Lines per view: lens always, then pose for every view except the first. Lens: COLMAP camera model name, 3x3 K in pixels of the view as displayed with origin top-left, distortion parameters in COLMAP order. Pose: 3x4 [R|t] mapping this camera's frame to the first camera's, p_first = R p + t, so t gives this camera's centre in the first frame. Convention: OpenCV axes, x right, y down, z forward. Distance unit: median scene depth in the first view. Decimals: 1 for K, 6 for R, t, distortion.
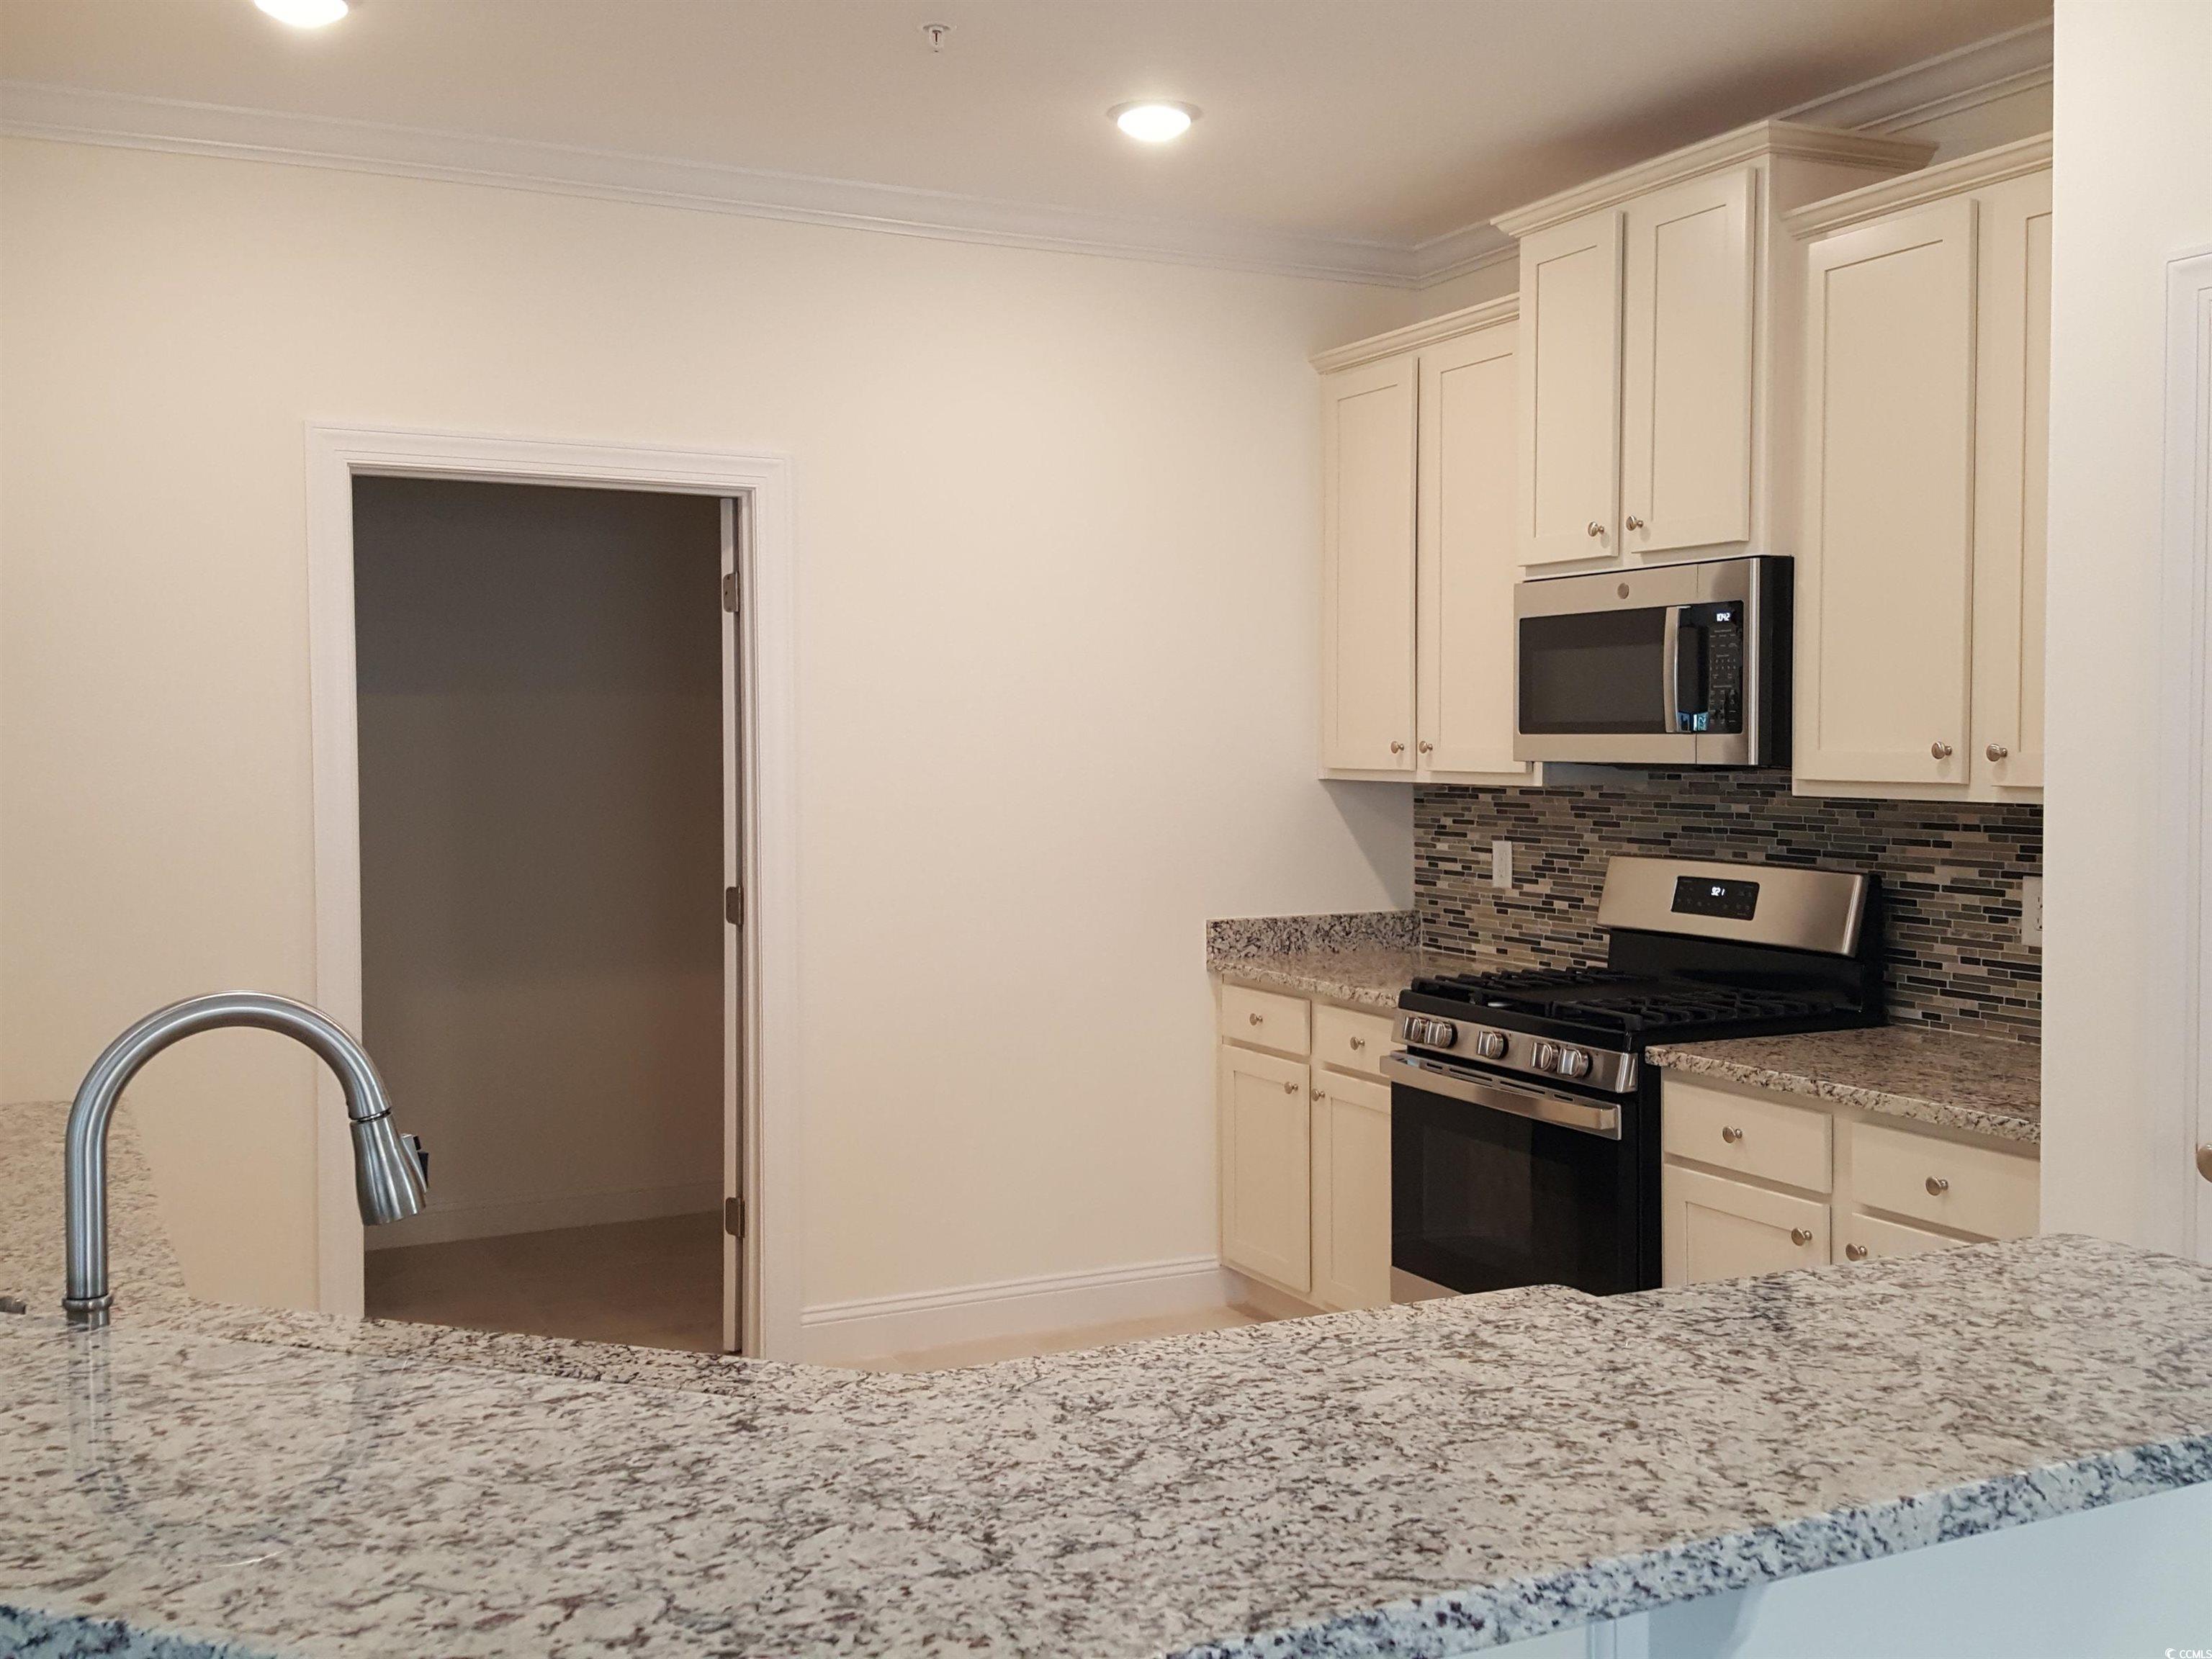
lens RADIAL K [[2162.9, 0, 1117.0], [0, 2162.9, 839.1], [0, 0, 1]] dist [0.059236, 0.000000]
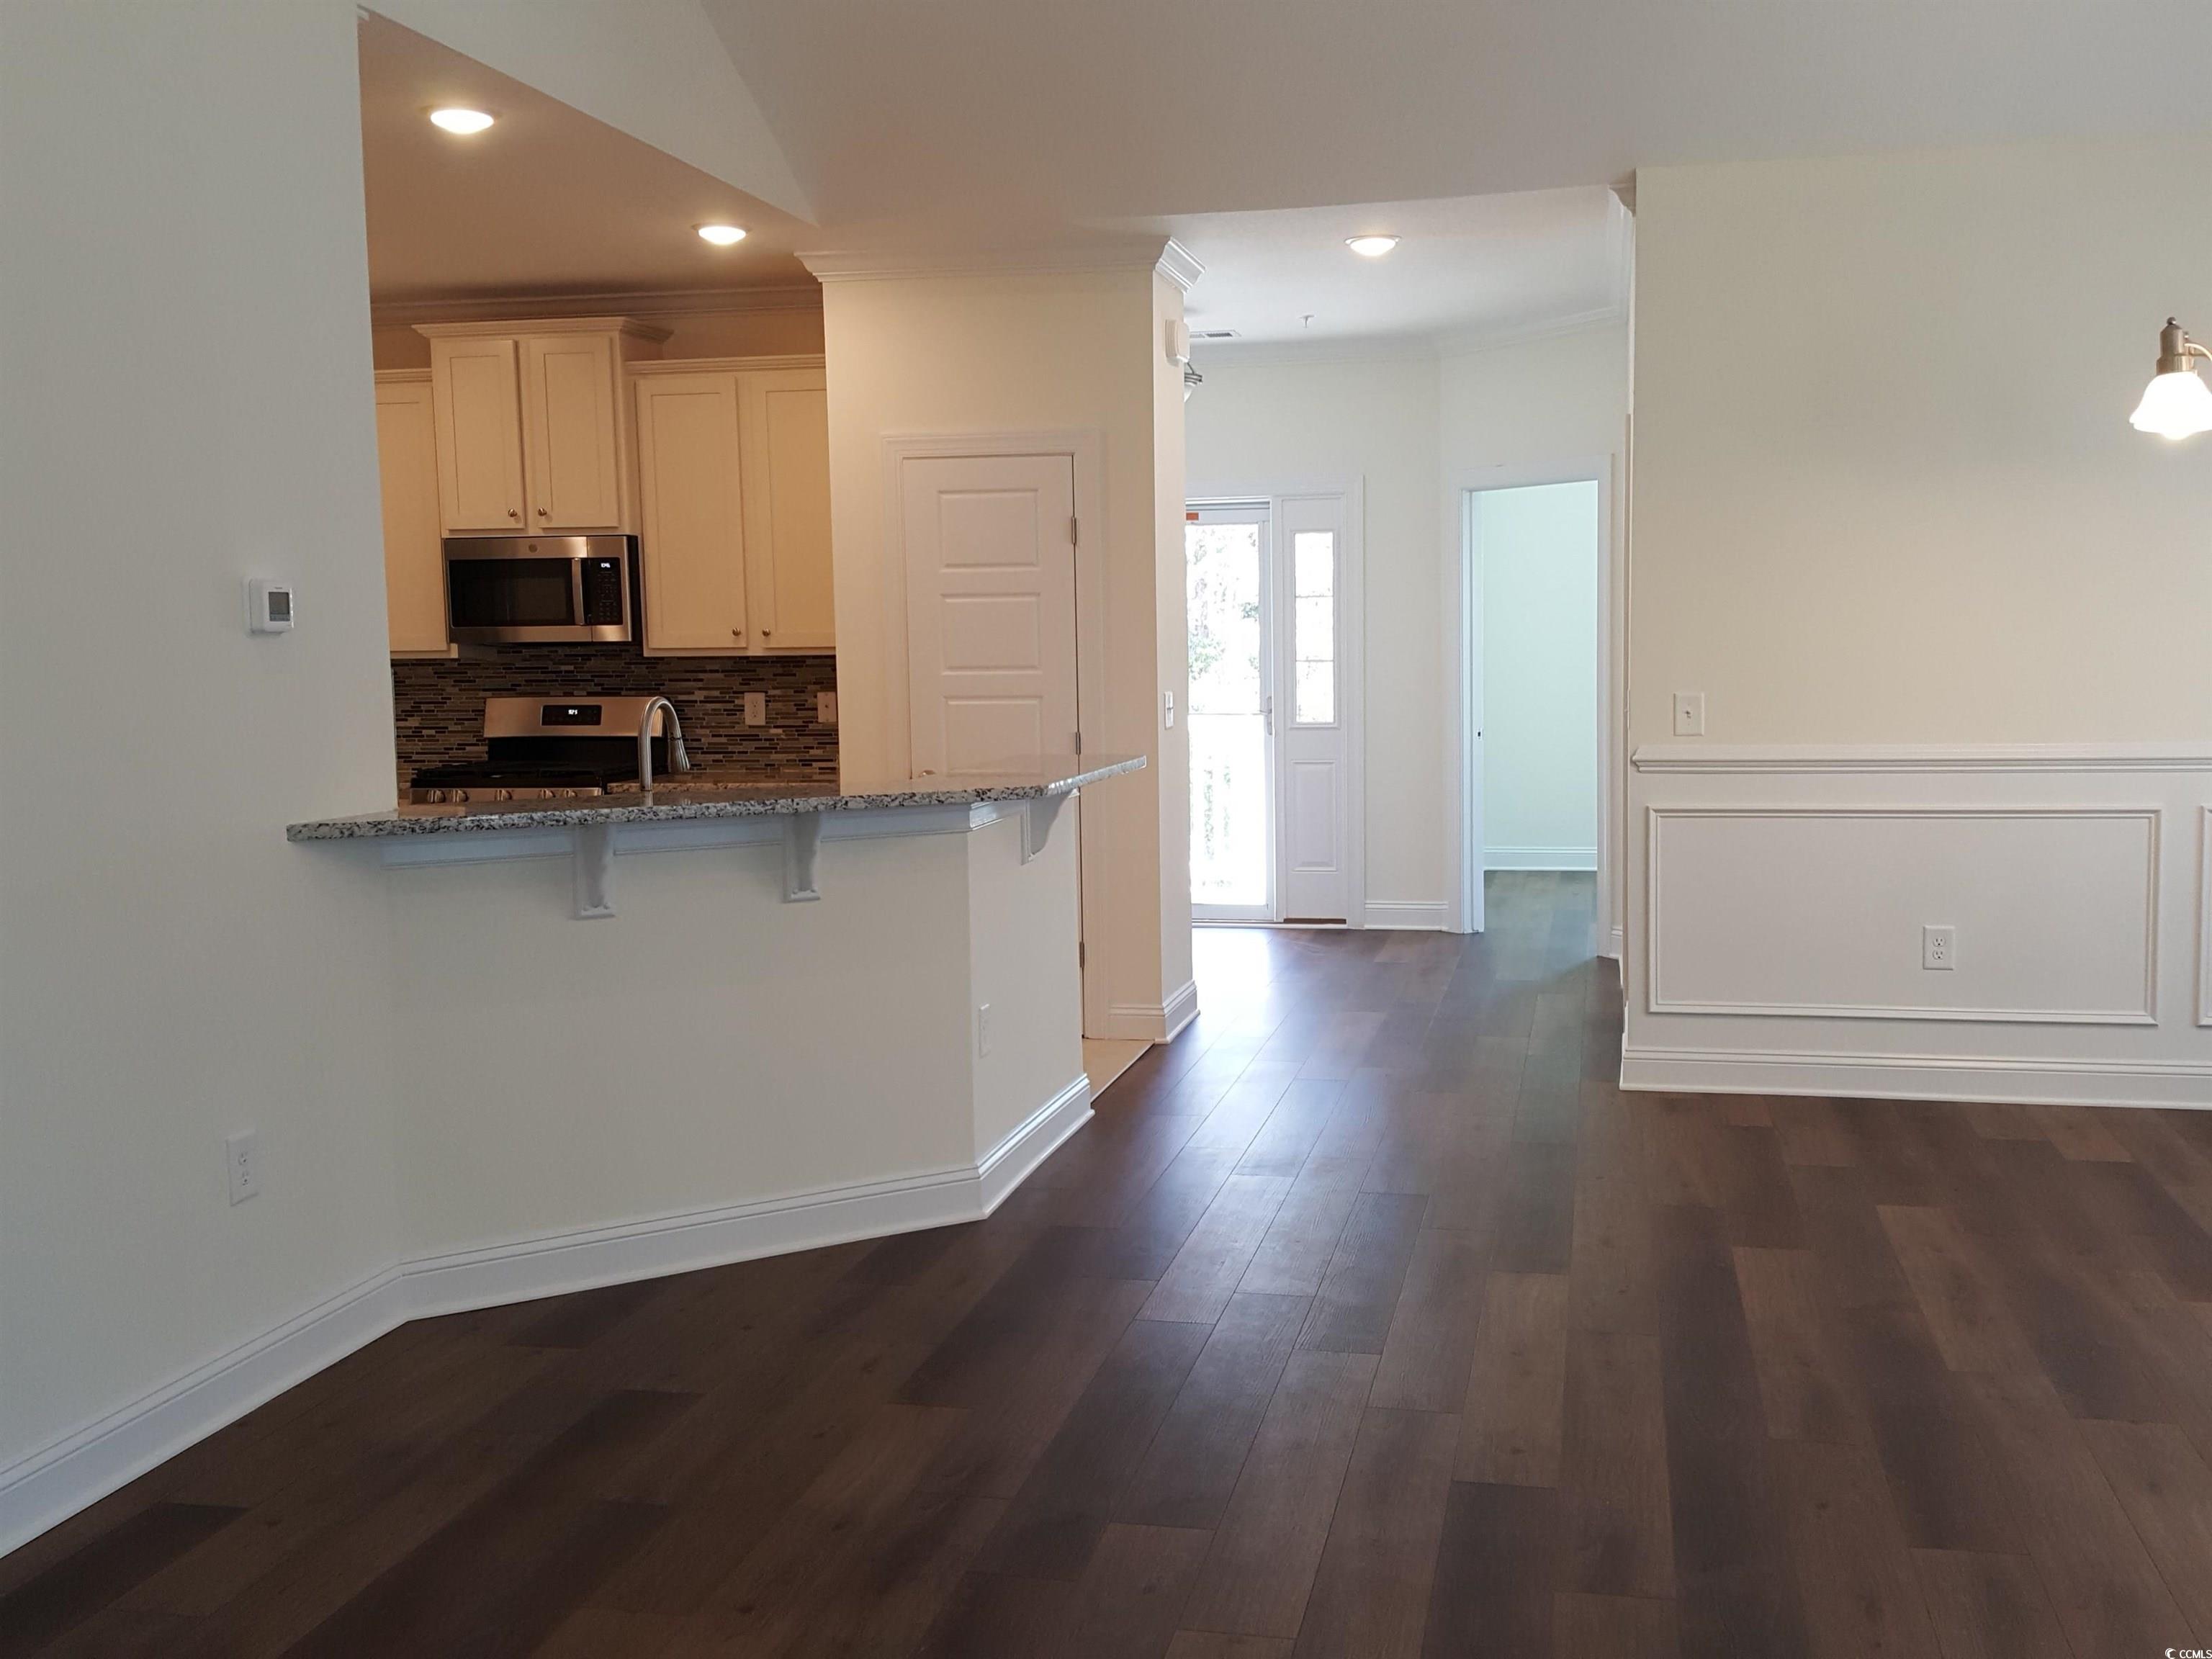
lens RADIAL K [[2162.9, 0, 1105.9], [0, 2162.9, 827.0], [0, 0, 1]] dist [0.059236, 0.000000]
pose [[0.631263, -0.075931, 0.771843, -0.987183], [0.051458, 0.997104, 0.056005, 0.047135], [-0.773860, 0.004363, 0.633342, -0.595462]]
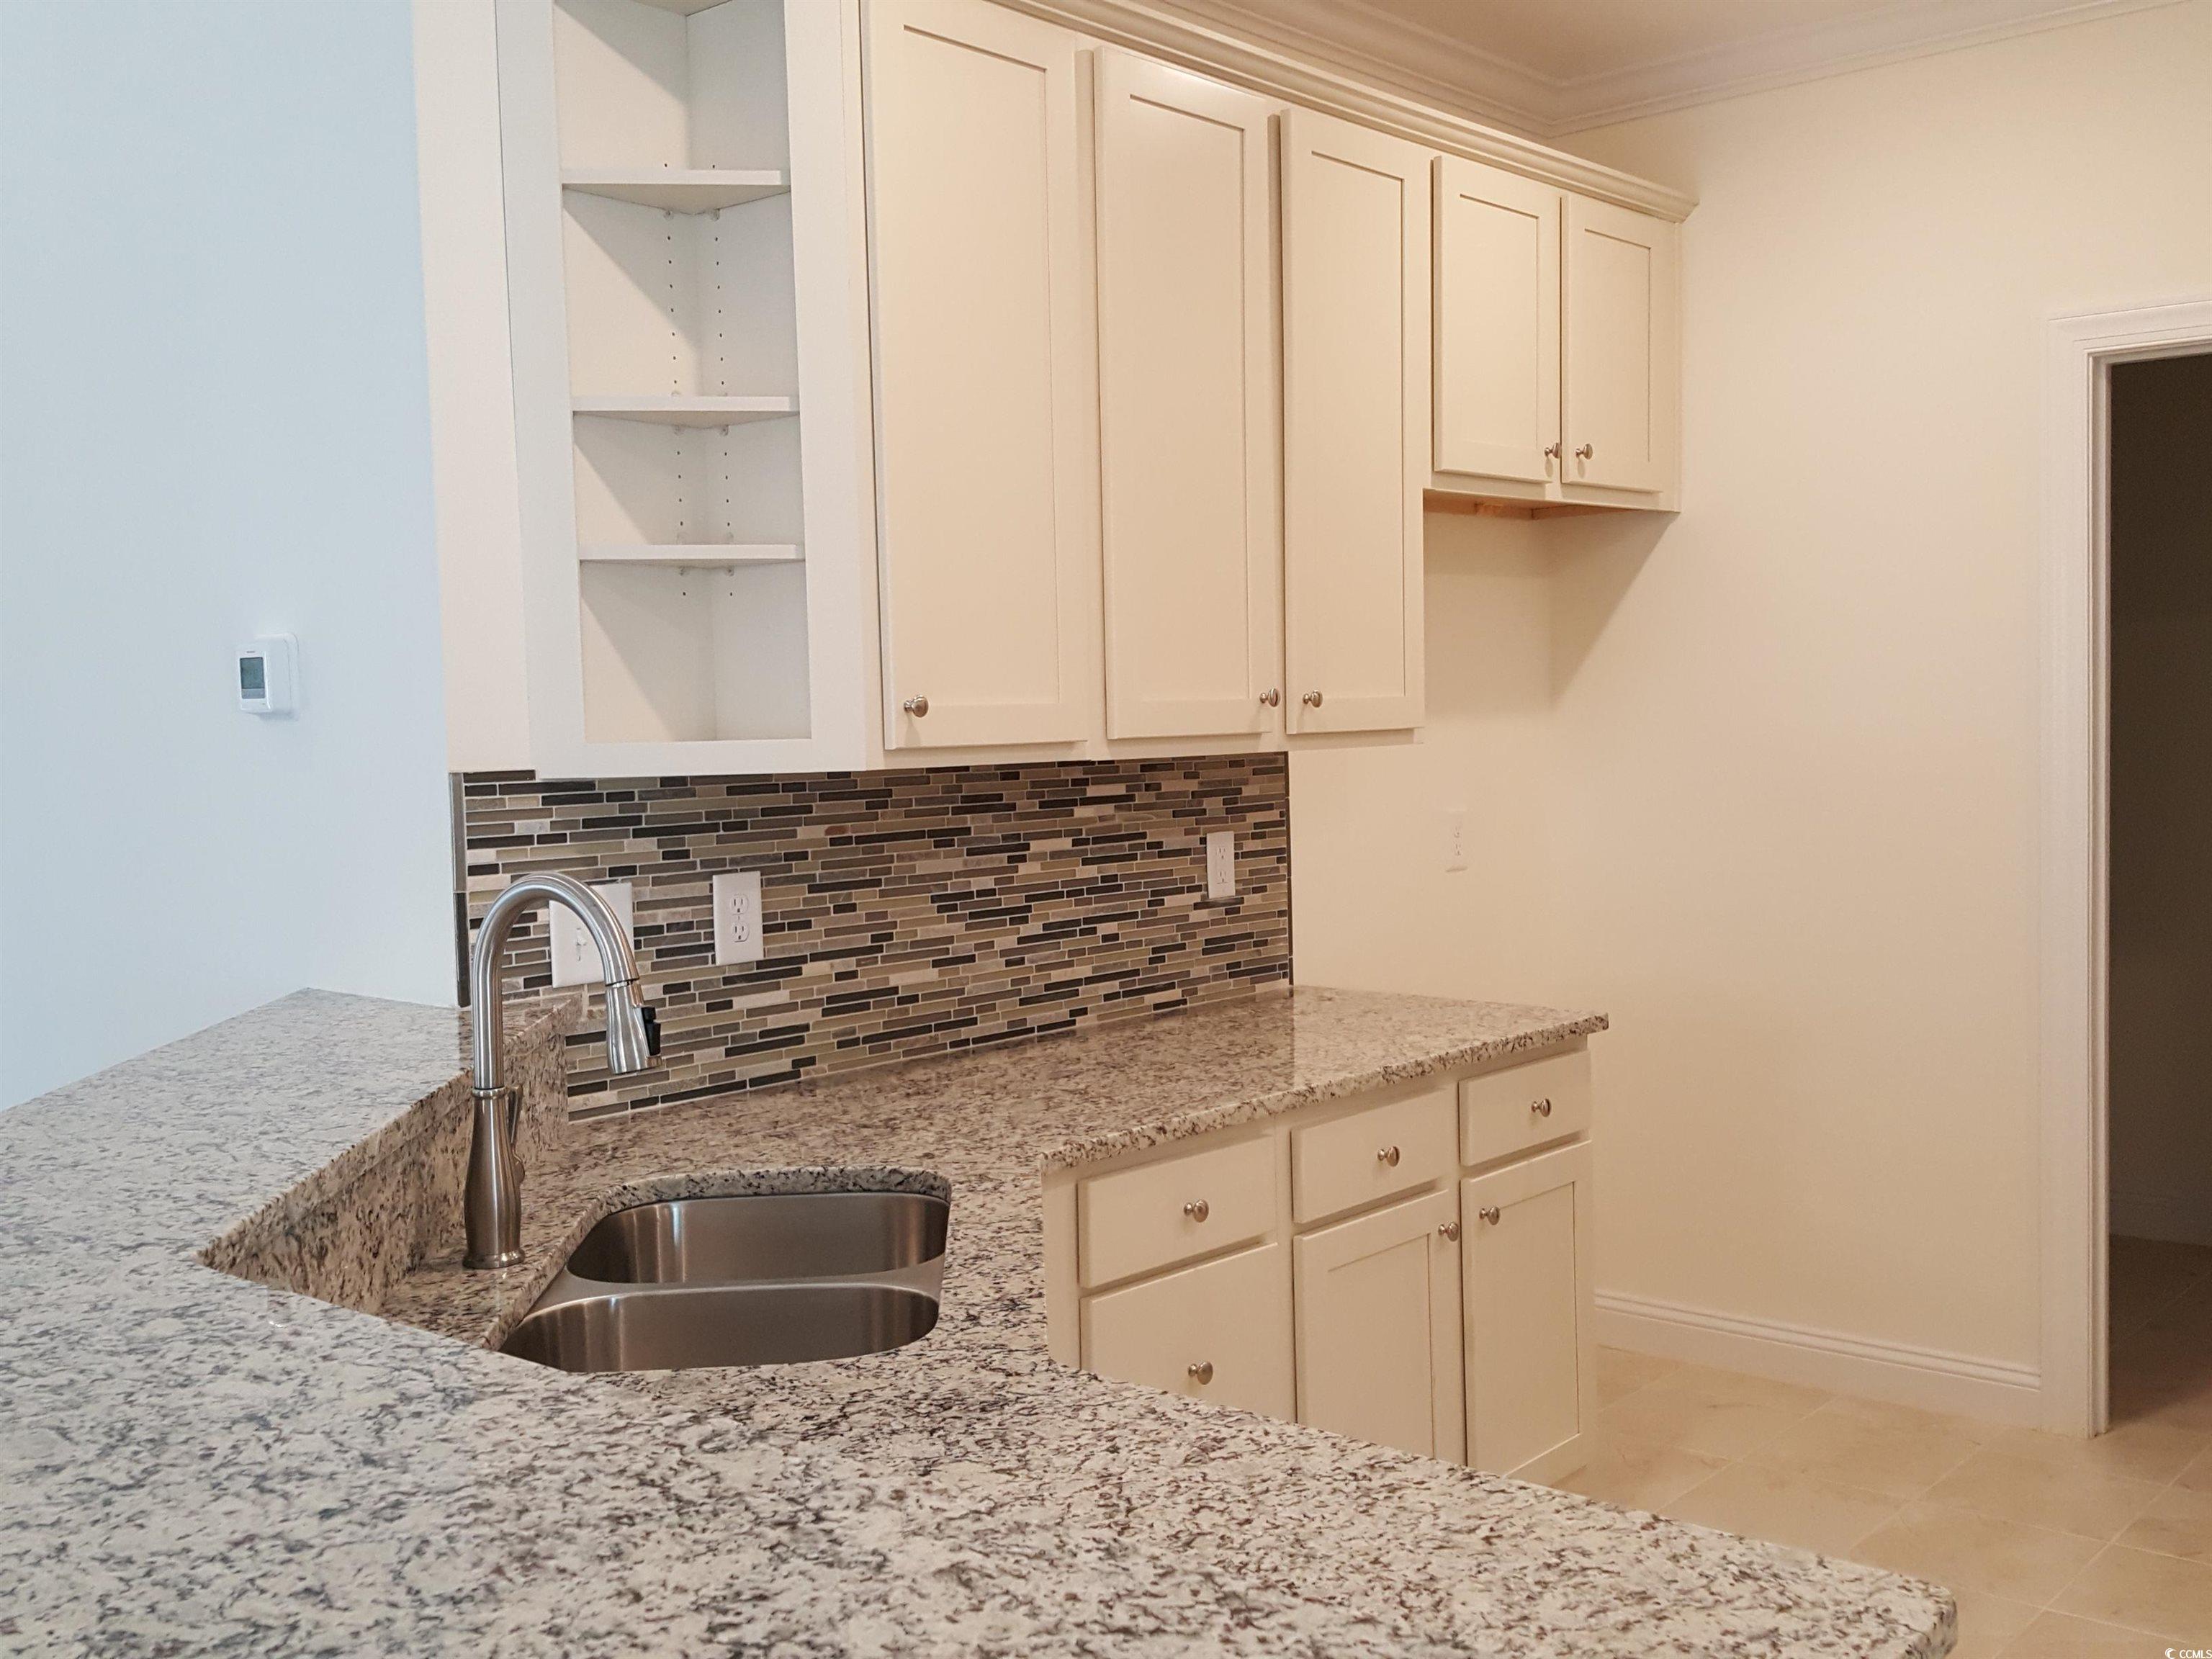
lens RADIAL K [[2162.9, 0, 1112.3], [0, 2162.9, 822.9], [0, 0, 1]] dist [0.059236, 0.000000]
pose [[0.389309, 0.051634, -0.919659, 0.706828], [-0.027130, 0.998637, 0.044584, -0.023180], [0.920708, 0.007593, 0.390179, 0.620324]]
